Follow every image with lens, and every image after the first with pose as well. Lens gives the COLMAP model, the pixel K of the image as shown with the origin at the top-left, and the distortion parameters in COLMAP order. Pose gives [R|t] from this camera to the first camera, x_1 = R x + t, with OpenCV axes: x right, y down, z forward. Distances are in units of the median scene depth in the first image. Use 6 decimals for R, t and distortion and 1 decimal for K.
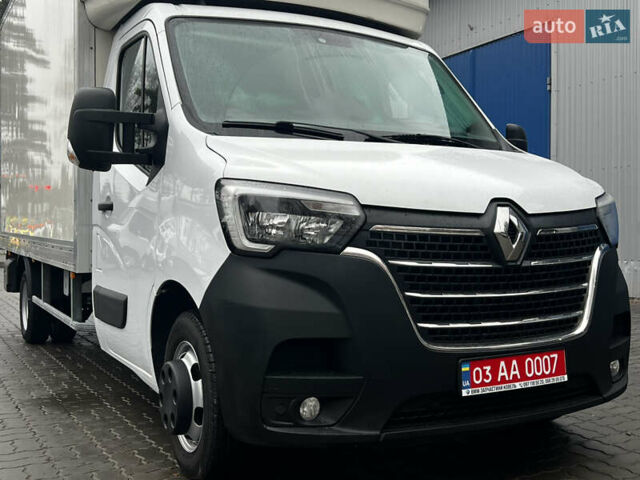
lens RADIAL K [[738.0, 0, 321.0], [0, 738.0, 234.1], [0, 0, 1]] dist [0.157008, -0.442594]
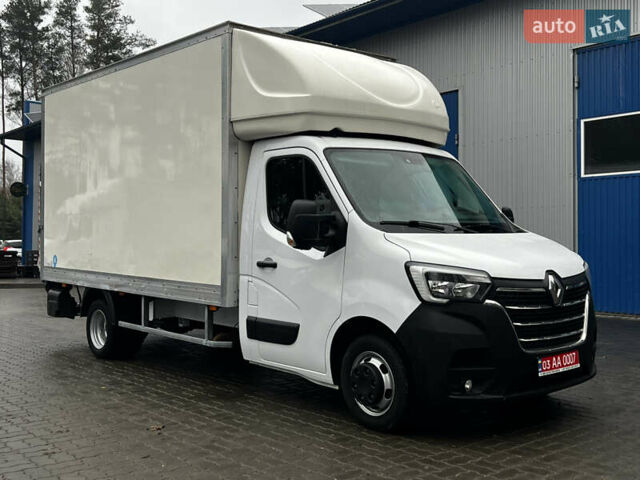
lens RADIAL K [[738.0, 0, 321.0], [0, 738.0, 234.1], [0, 0, 1]] dist [0.157008, -0.442594]
pose [[0.978687, -0.000061, 0.205358, -0.708785], [0.001718, 0.999967, -0.007888, -0.125867], [-0.205351, 0.008072, 0.978655, -0.722208]]
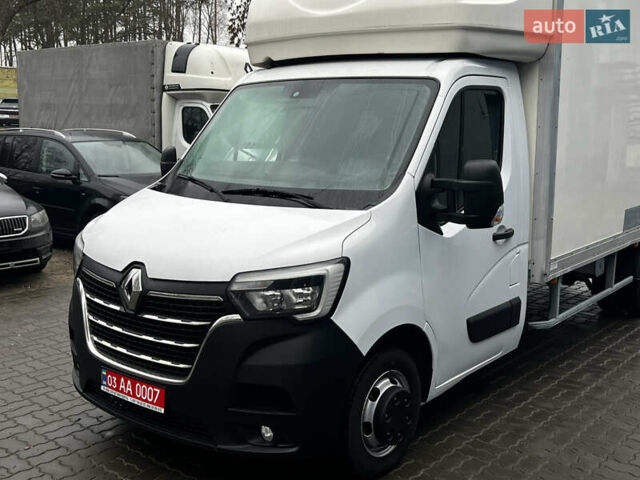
lens RADIAL K [[738.0, 0, 321.0], [0, 738.0, 234.1], [0, 0, 1]] dist [0.157008, -0.442594]
pose [[0.363540, 0.149084, -0.919572, 1.584932], [-0.014679, 0.987906, 0.154359, -0.309639], [0.931463, -0.042617, 0.361331, 0.830154]]
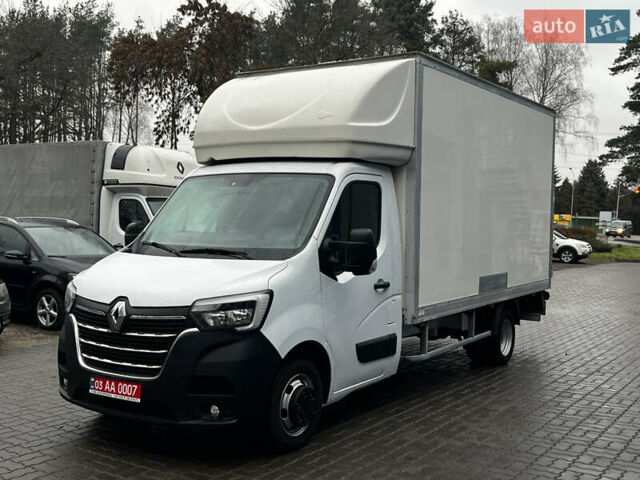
lens RADIAL K [[740.9, 0, 320.0], [0, 740.9, 240.0], [0, 0, 1]] dist [0.156190, -0.455616]
pose [[0.462485, 0.035978, -0.885897, 2.157635], [-0.027330, 0.999280, 0.026315, -0.256120], [0.886206, 0.012042, 0.463136, 0.566481]]
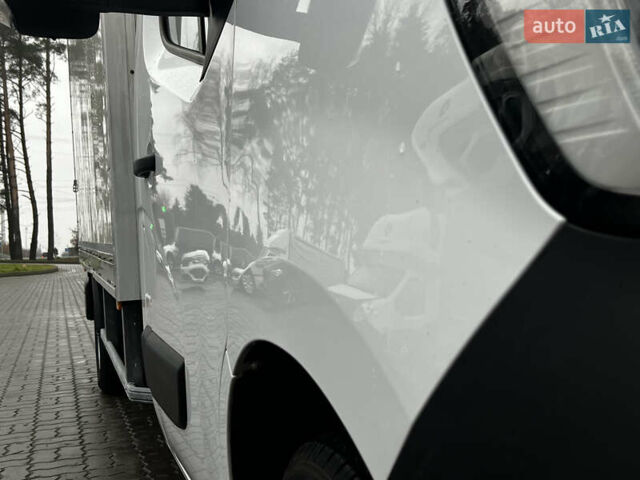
lens RADIAL K [[738.0, 0, 321.0], [0, 738.0, 234.1], [0, 0, 1]] dist [0.157008, -0.442594]
pose [[0.985144, -0.055039, -0.162670, -0.145352], [0.053363, 0.998468, -0.014655, 0.029007], [0.163228, 0.005756, 0.986572, 0.783399]]
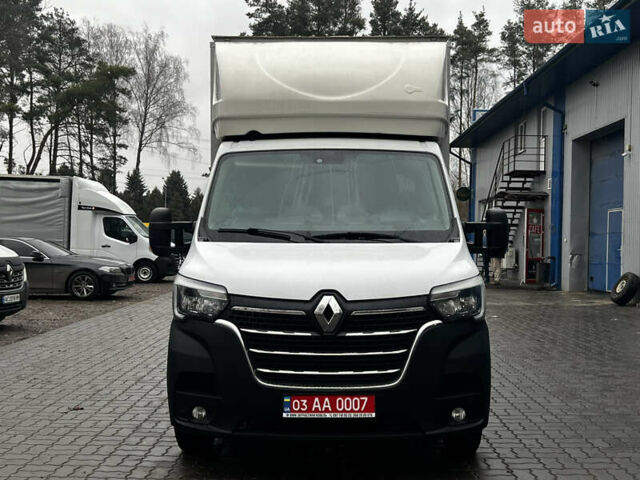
lens RADIAL K [[738.0, 0, 321.0], [0, 738.0, 234.1], [0, 0, 1]] dist [0.157008, -0.442594]
pose [[0.868980, 0.006037, -0.494810, 0.980089], [-0.010326, 0.999929, -0.005934, -0.153756], [0.494739, 0.010265, 0.868981, -0.320062]]
